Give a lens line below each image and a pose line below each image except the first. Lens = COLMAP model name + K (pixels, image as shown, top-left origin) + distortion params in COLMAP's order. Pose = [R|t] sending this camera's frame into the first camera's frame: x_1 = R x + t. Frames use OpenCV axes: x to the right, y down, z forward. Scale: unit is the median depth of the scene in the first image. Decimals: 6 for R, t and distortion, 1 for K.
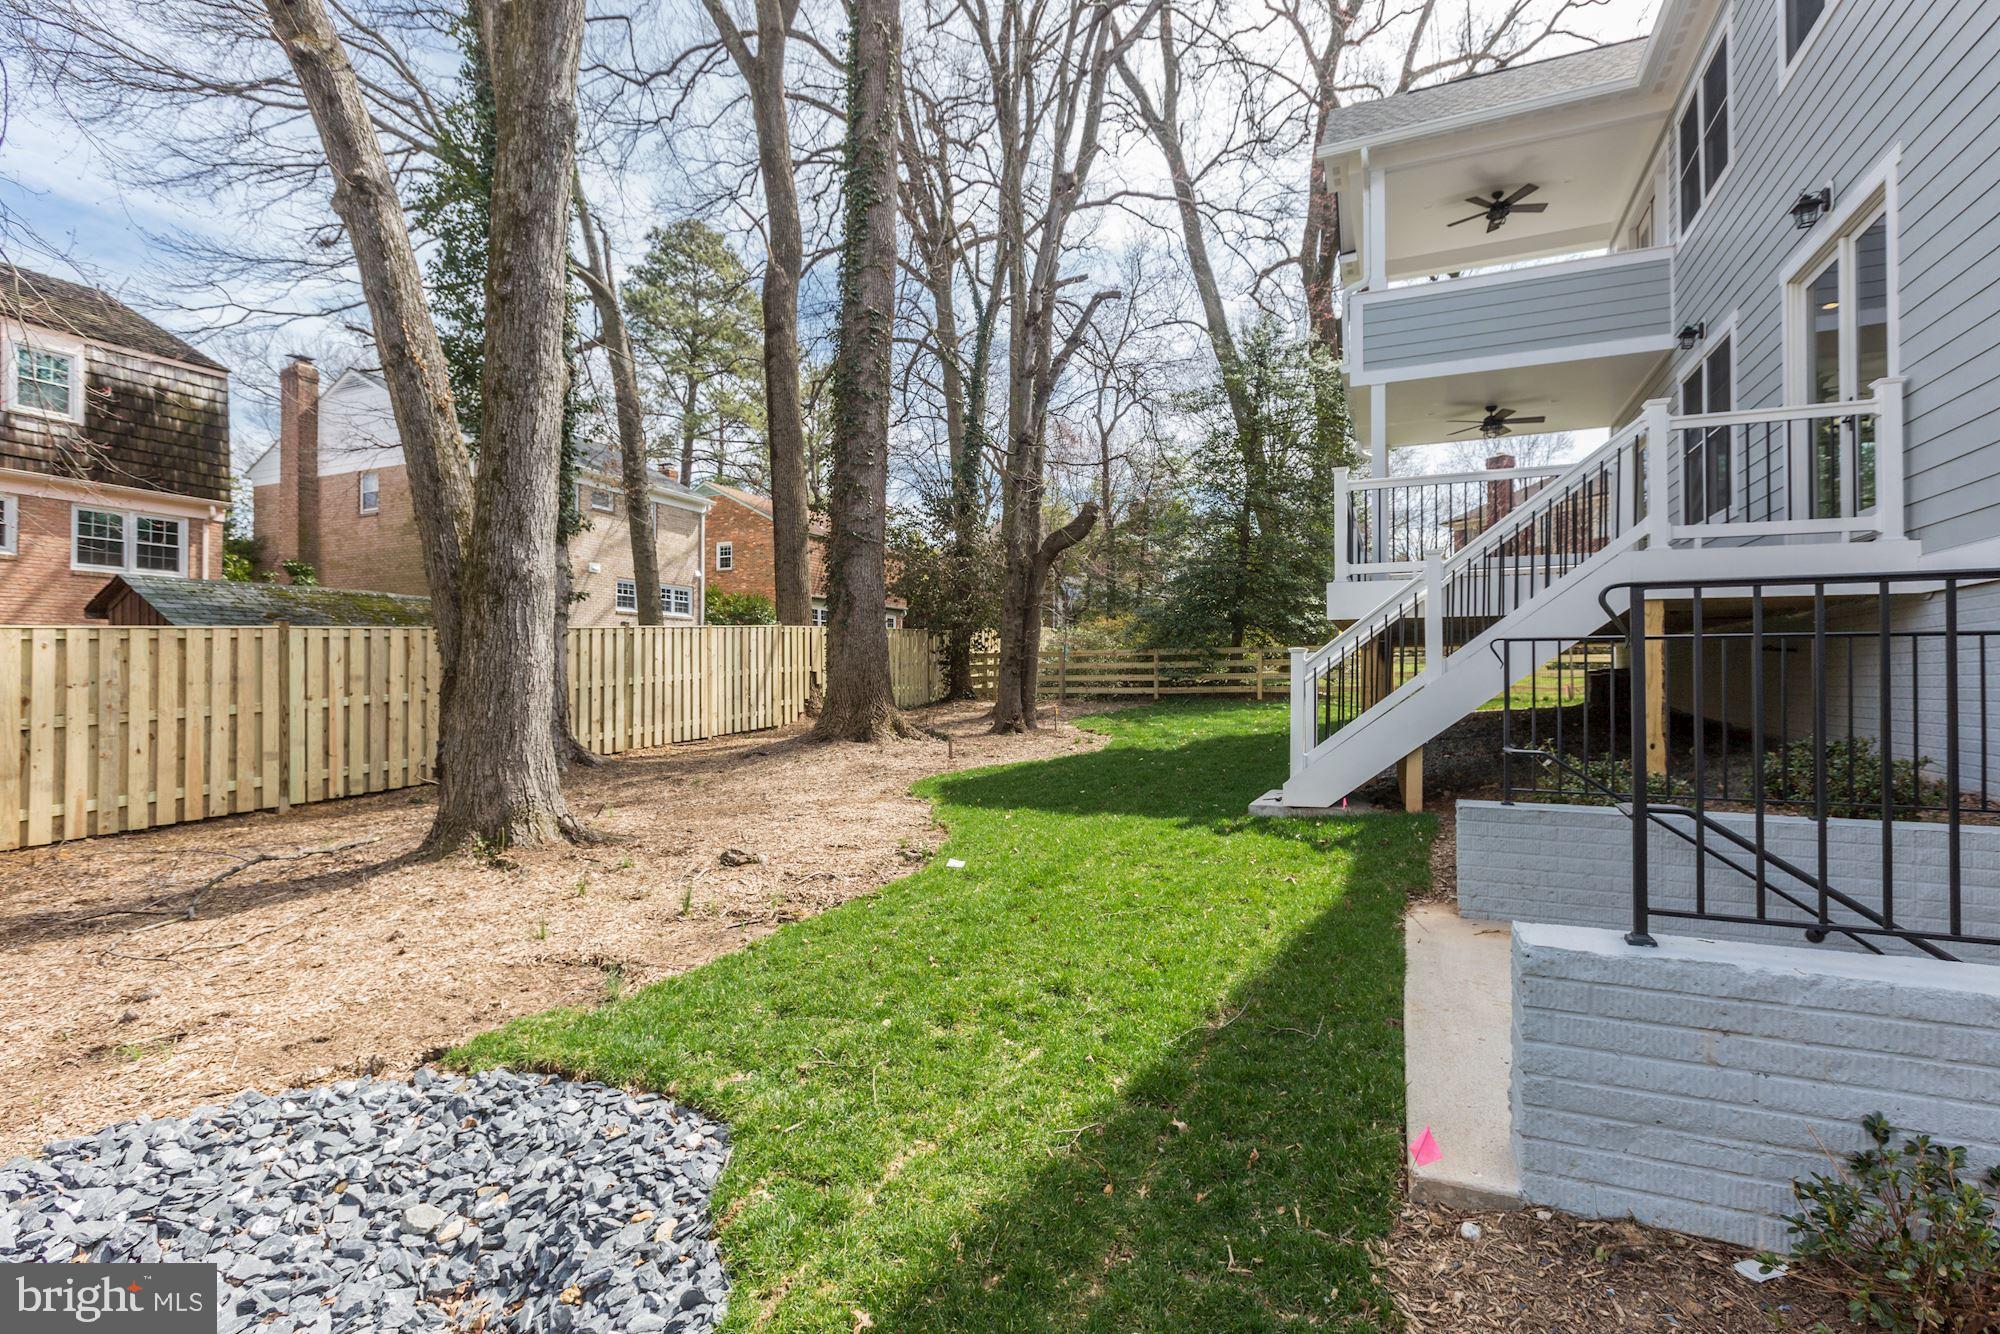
lens RADIAL K [[907.2, 0, 1028.9], [0, 907.2, 674.9], [0, 0, 1]] dist [-0.003561, -0.000180]
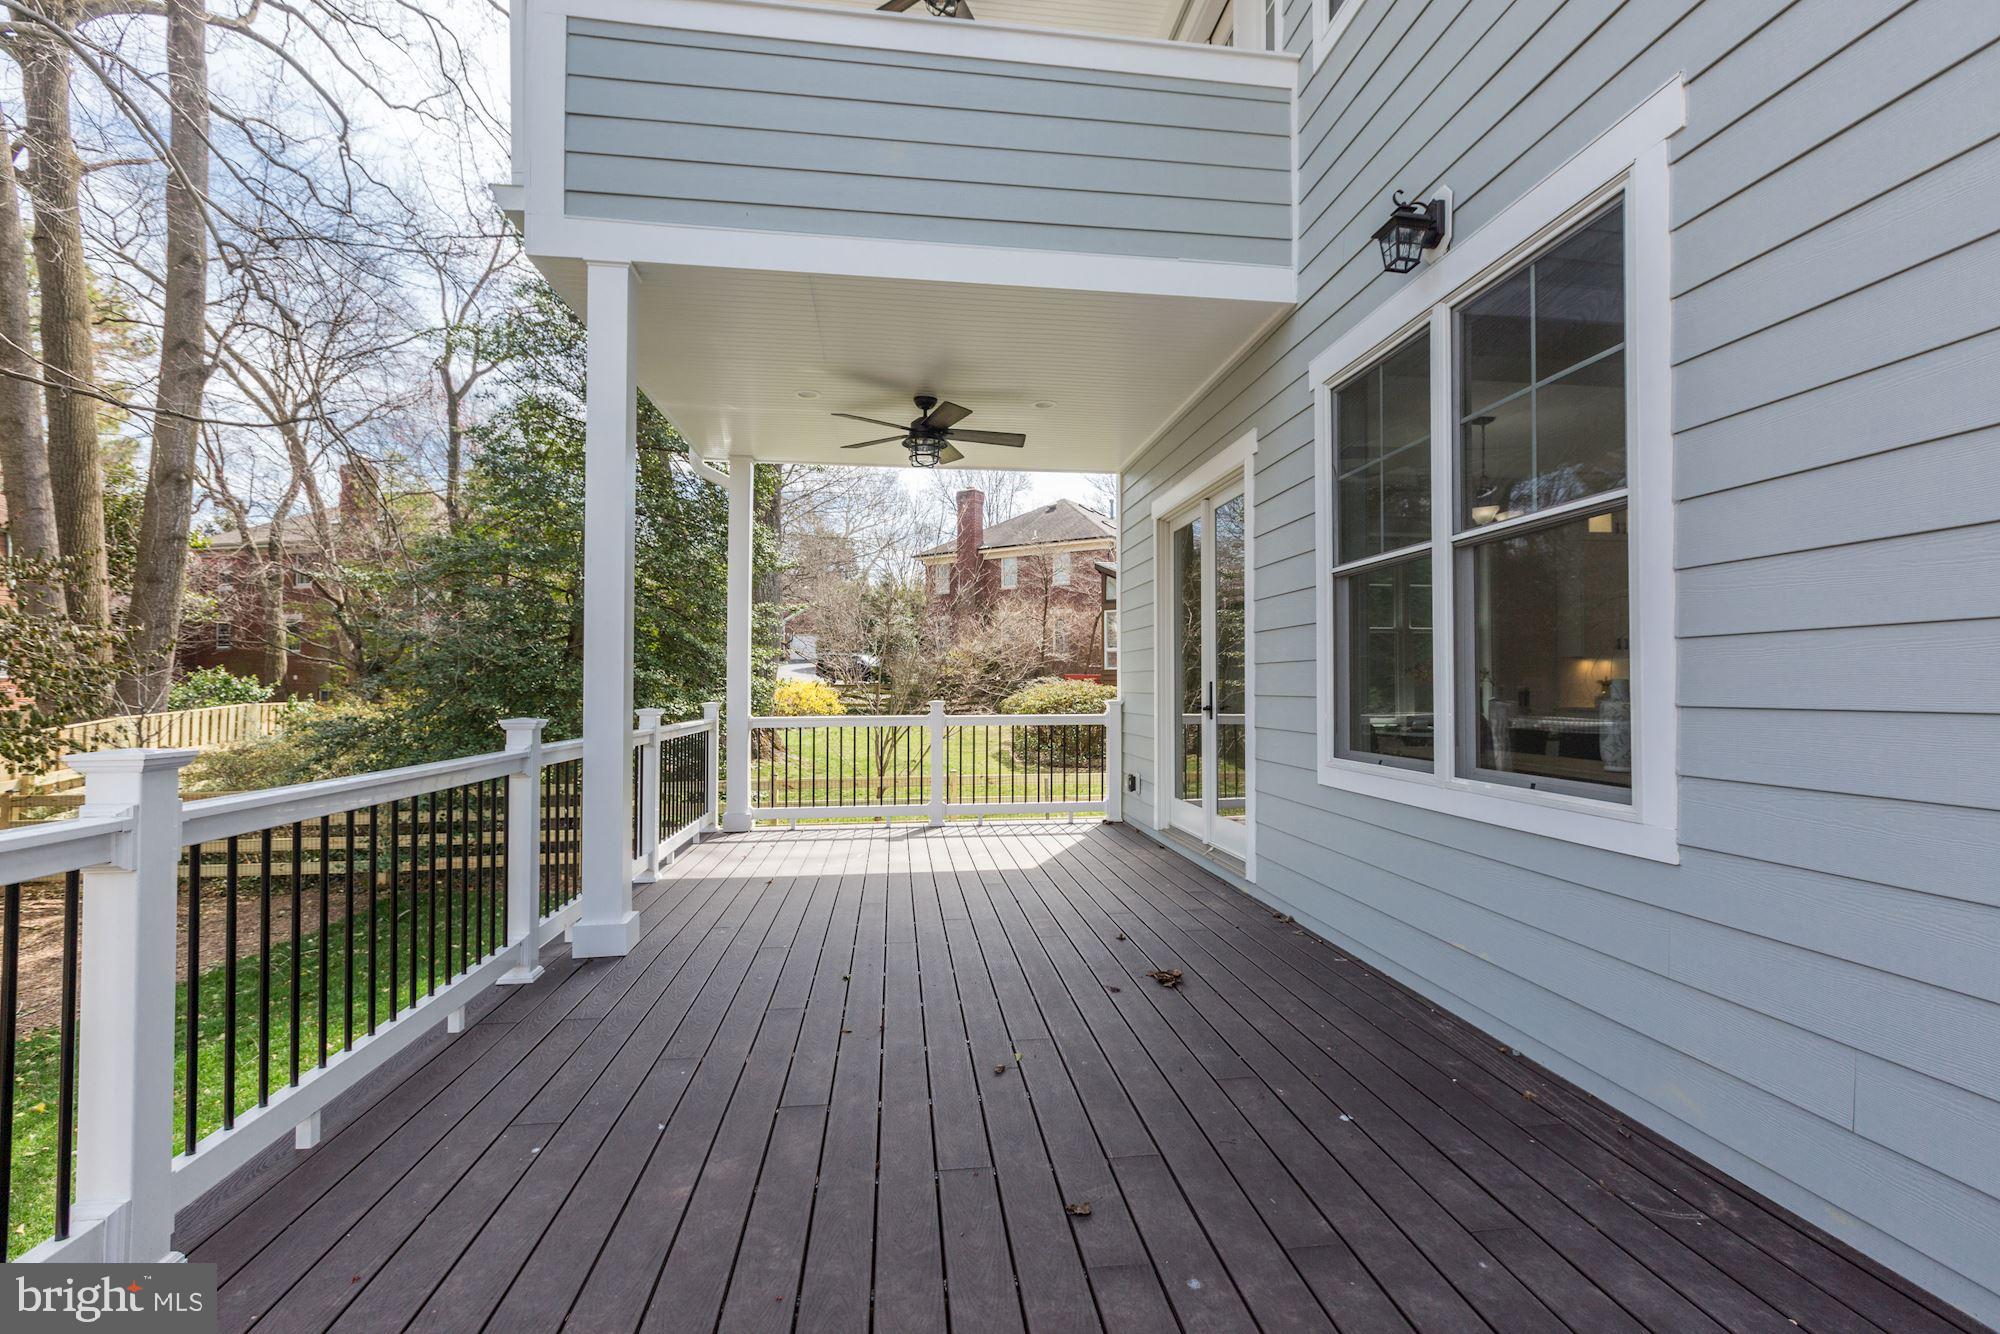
lens RADIAL K [[907.2, 0, 1009.8], [0, 907.2, 668.6], [0, 0, 1]] dist [-0.003561, -0.000180]
pose [[0.871333, 0.019164, 0.490318, 0.321993], [-0.011287, 0.999755, -0.019017, -0.147867], [-0.490562, 0.011036, 0.871336, 0.573653]]
